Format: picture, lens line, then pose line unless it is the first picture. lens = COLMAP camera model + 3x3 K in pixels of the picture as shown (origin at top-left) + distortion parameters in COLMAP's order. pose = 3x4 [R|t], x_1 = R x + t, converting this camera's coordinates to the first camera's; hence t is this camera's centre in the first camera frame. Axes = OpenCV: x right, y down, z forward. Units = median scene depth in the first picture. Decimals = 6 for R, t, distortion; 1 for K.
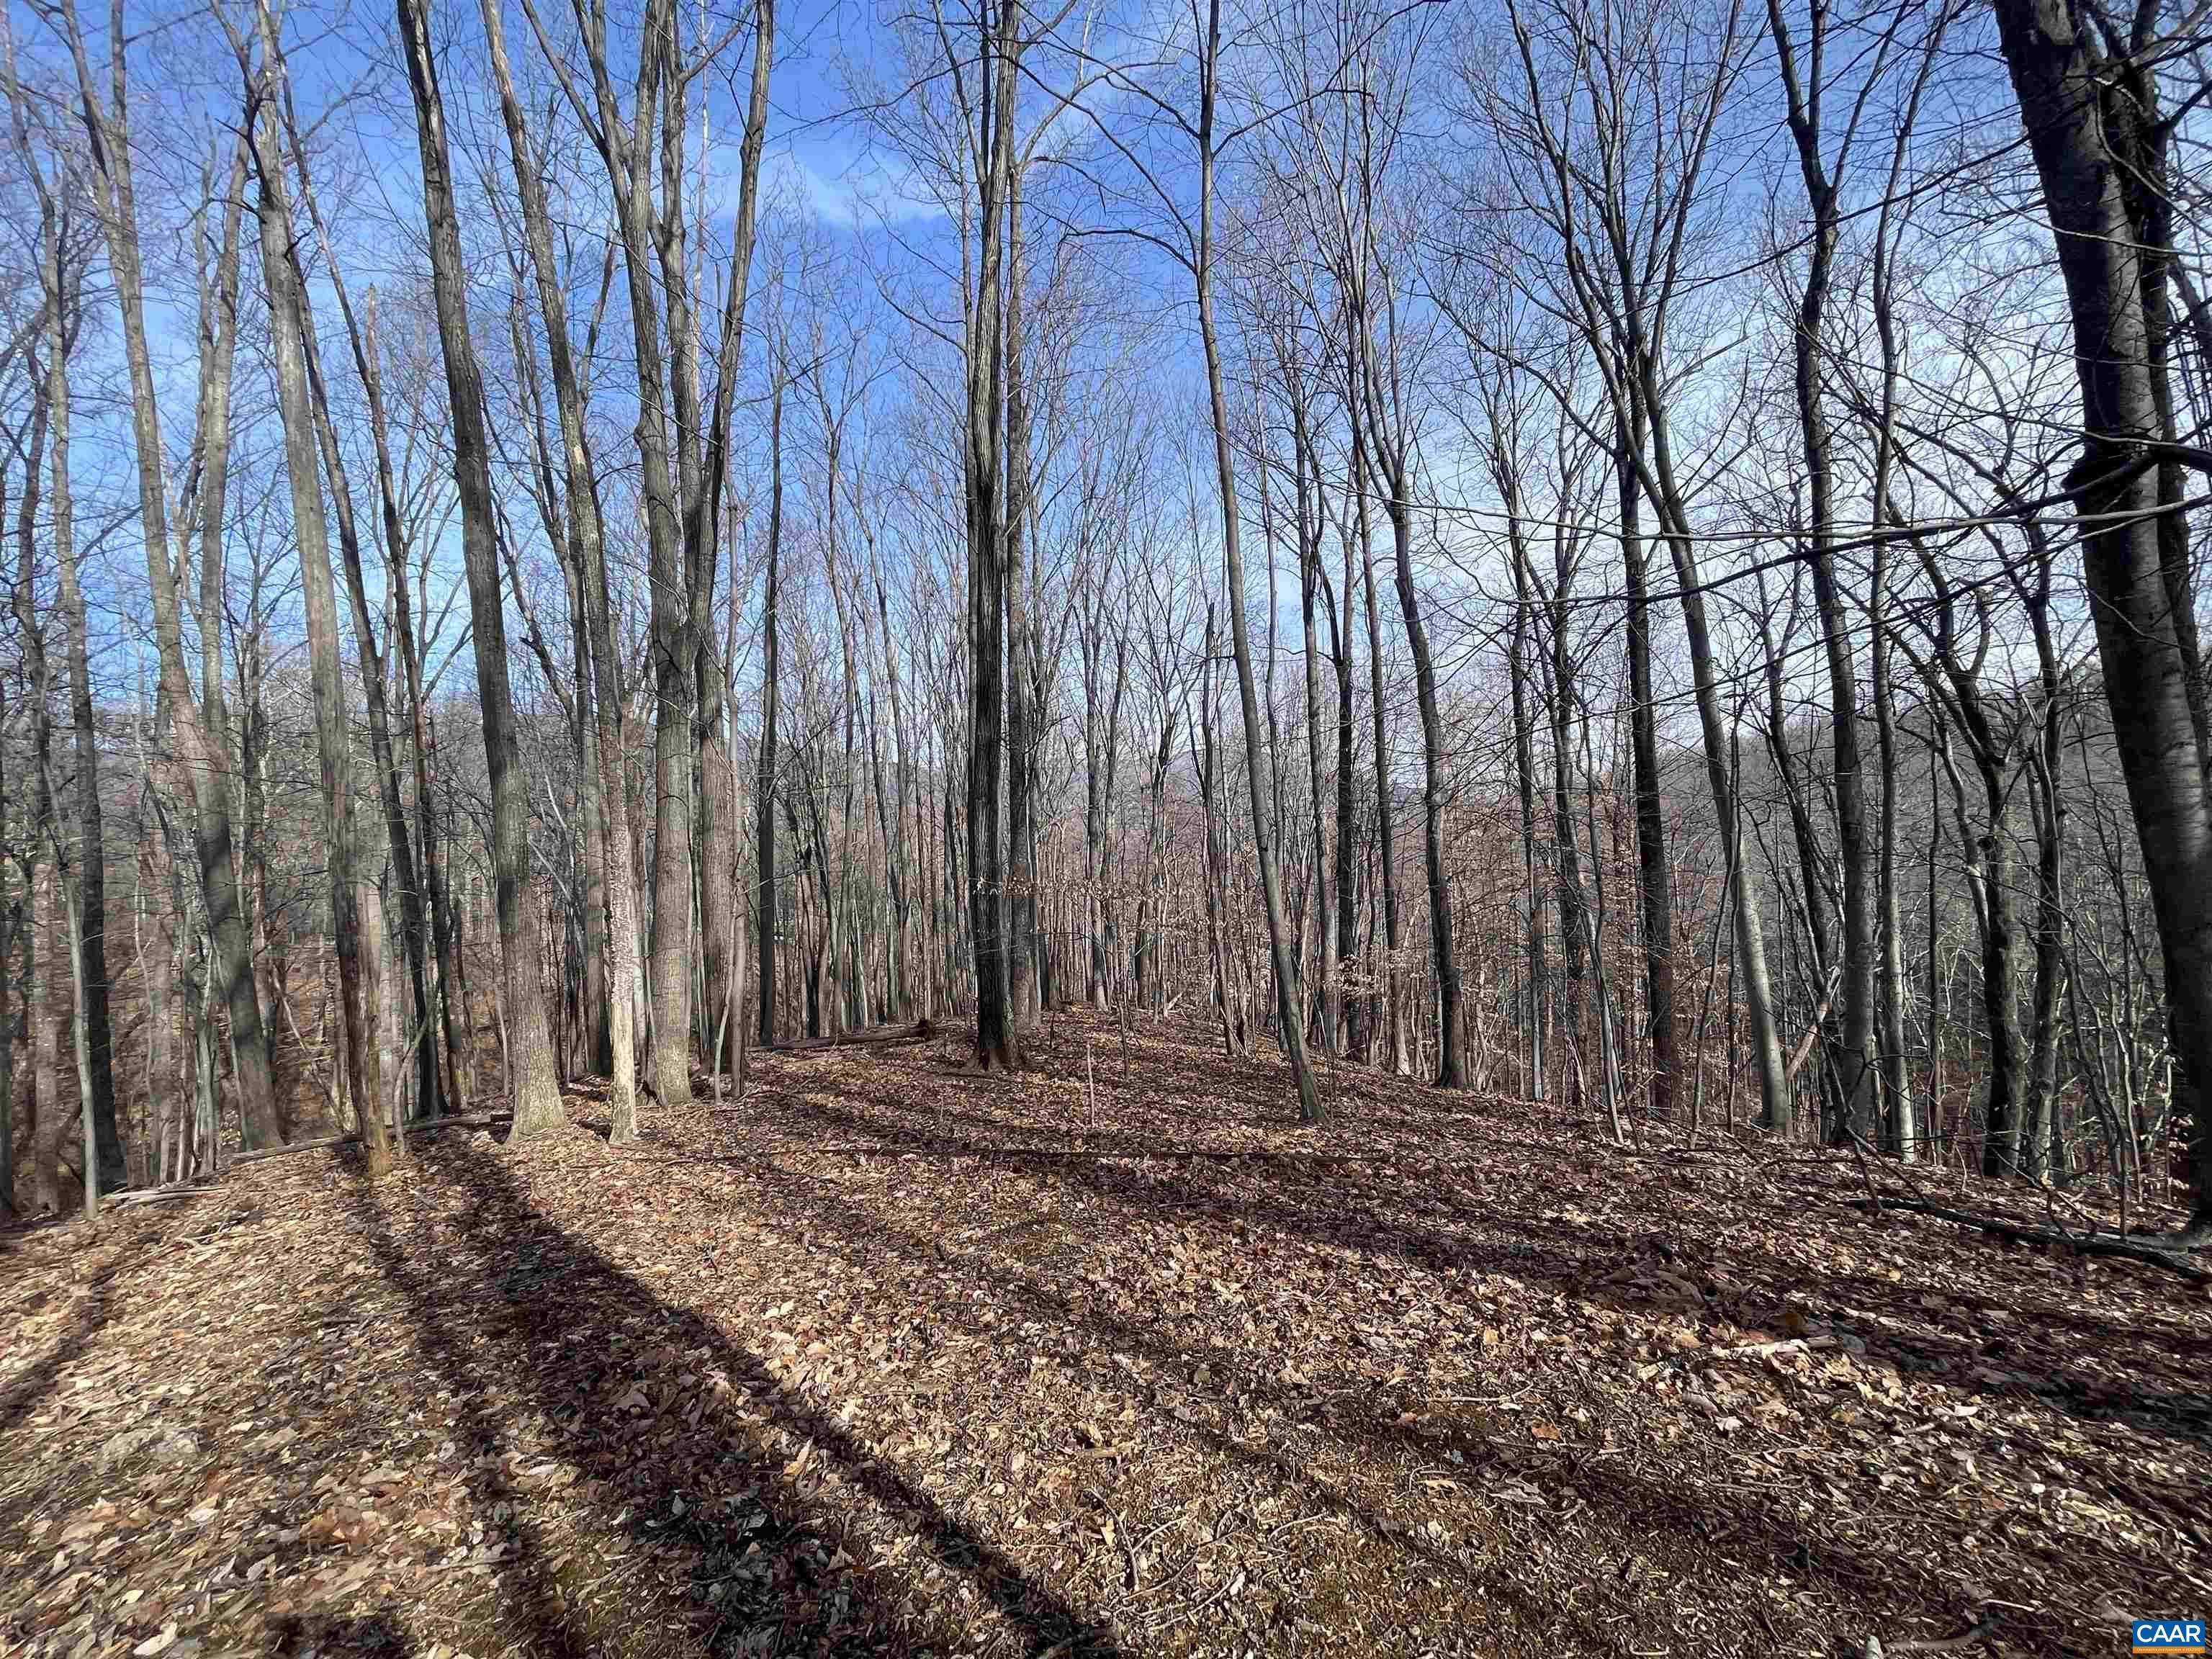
lens RADIAL K [[889.1, 0, 1106.0], [0, 889.1, 833.1], [0, 0, 1]] dist [0.000941, -0.000205]
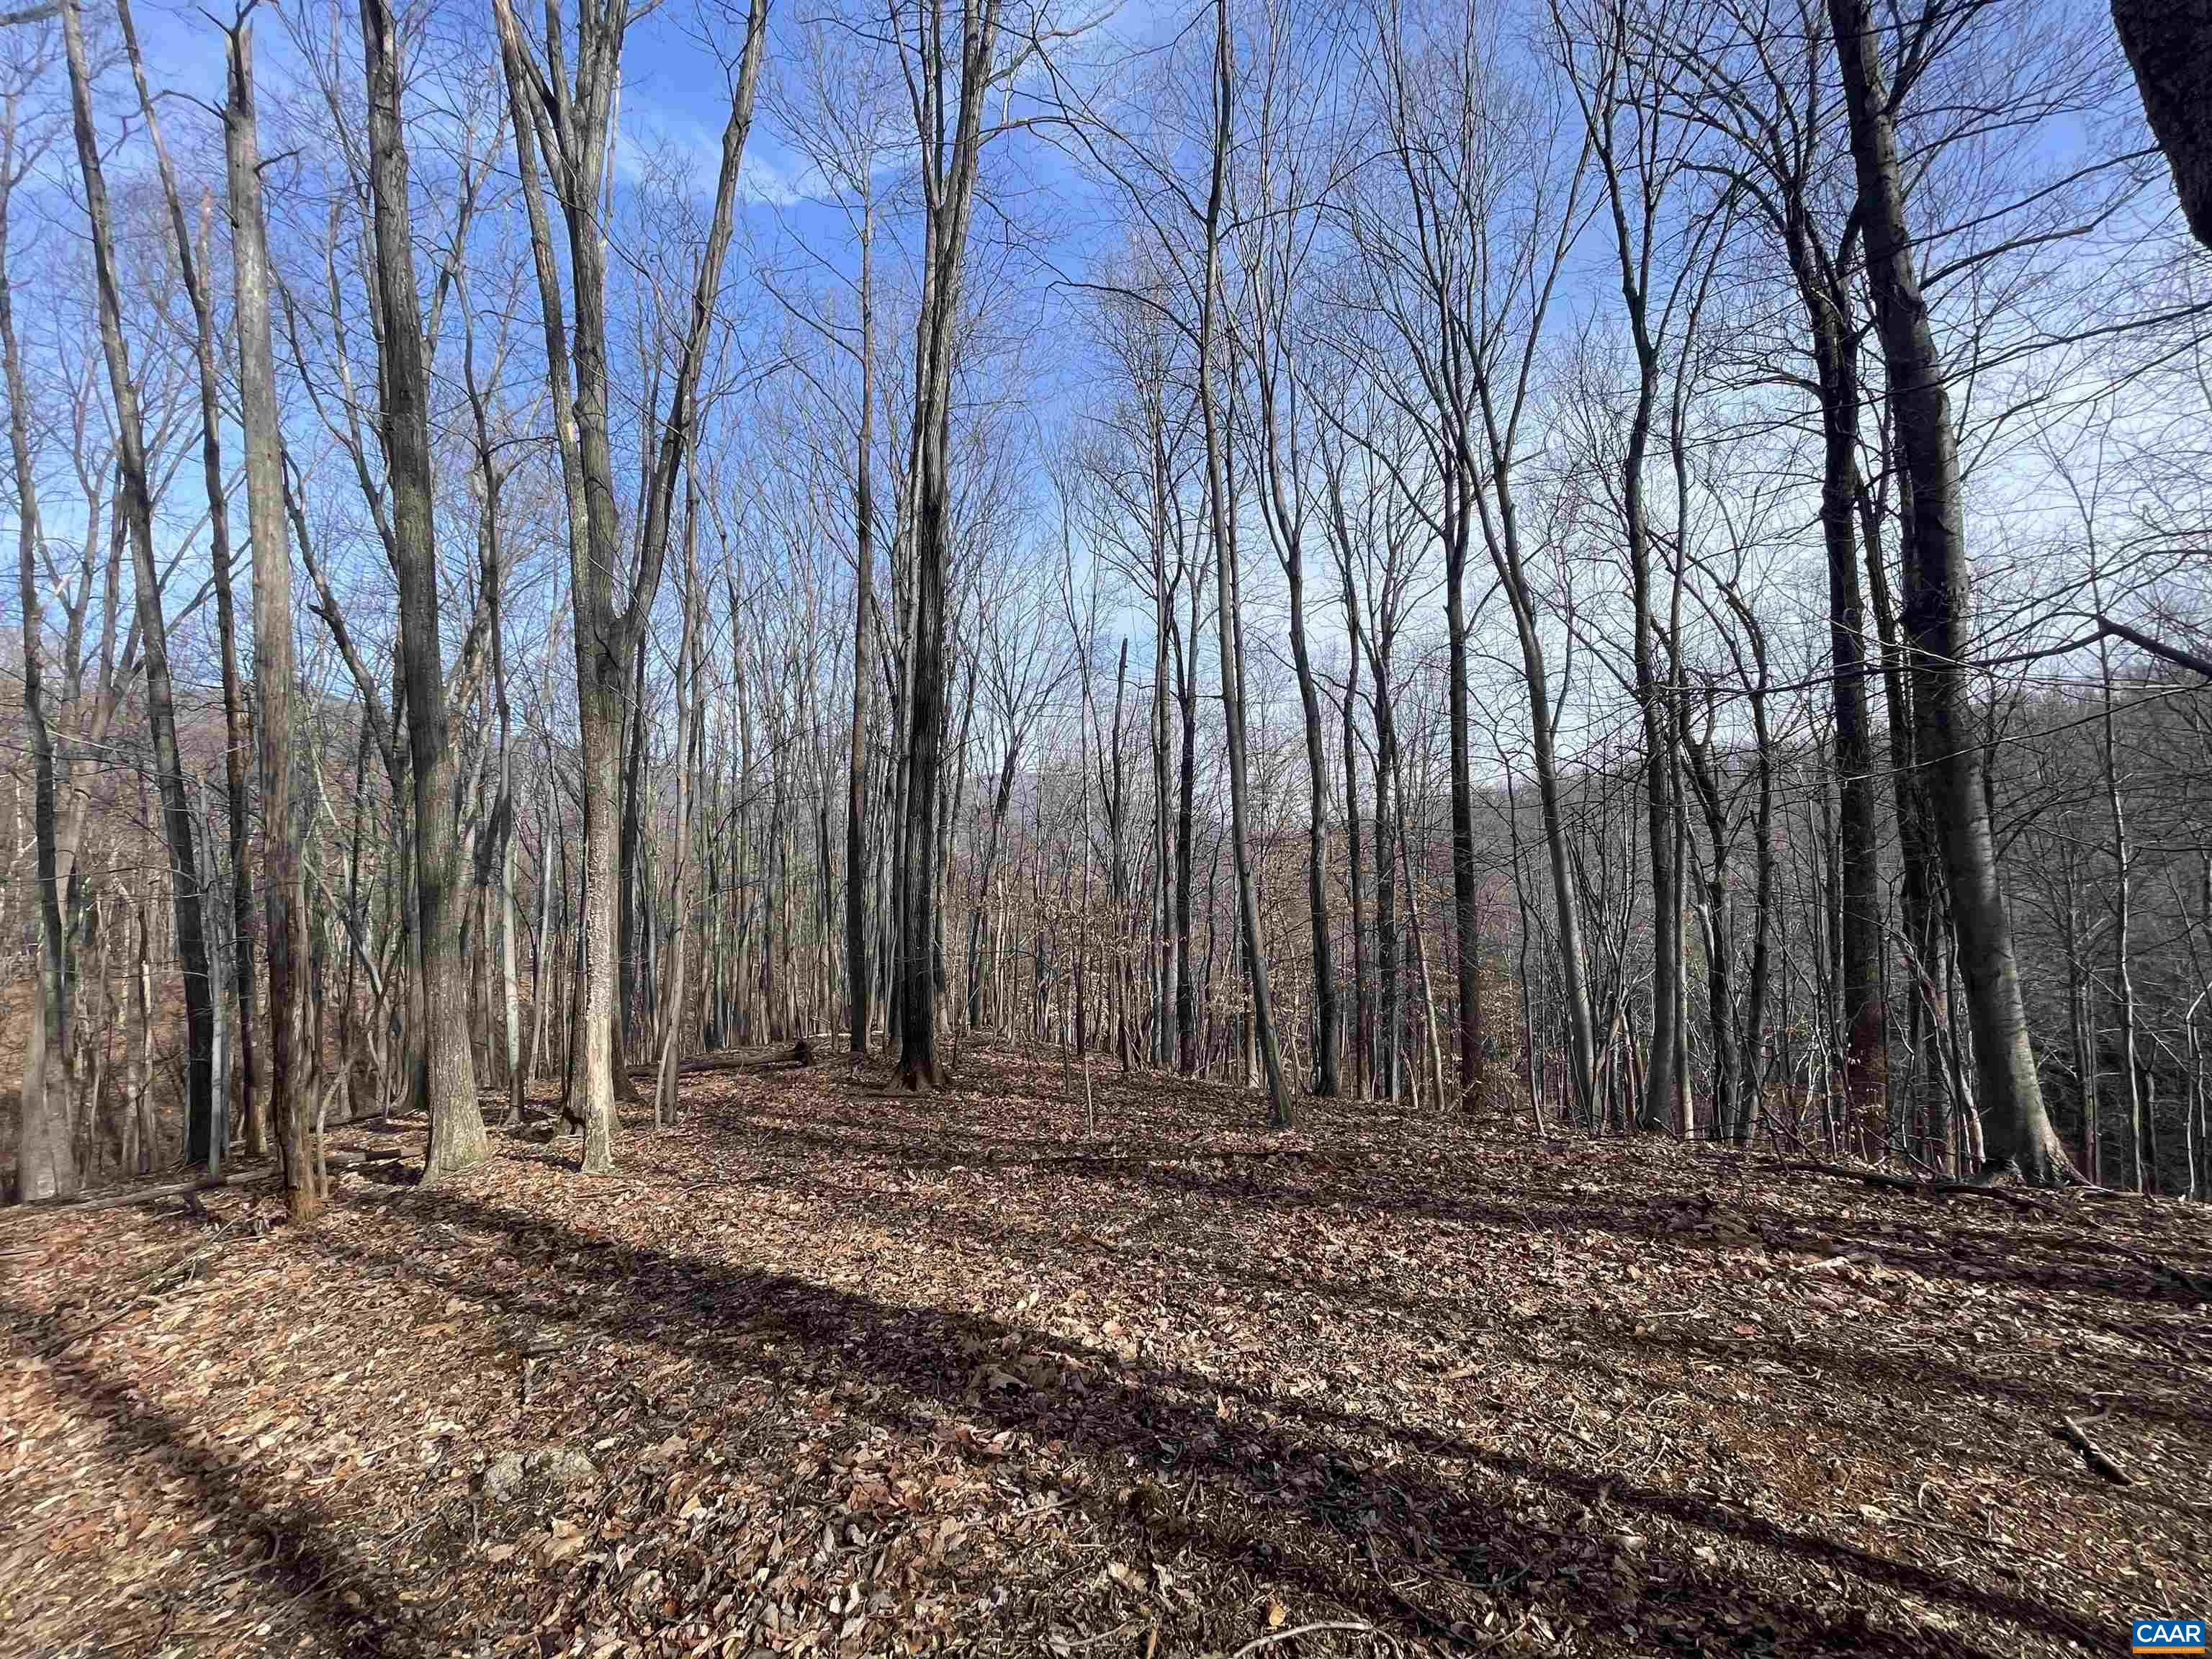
lens RADIAL K [[890.4, 0, 1107.4], [0, 890.4, 833.0], [0, 0, 1]] dist [-0.001159, -0.000078]
pose [[0.975096, 0.039298, 0.218274, -0.122546], [-0.033646, 0.998997, -0.029554, 0.002746], [-0.219216, 0.021474, 0.975440, -0.013621]]
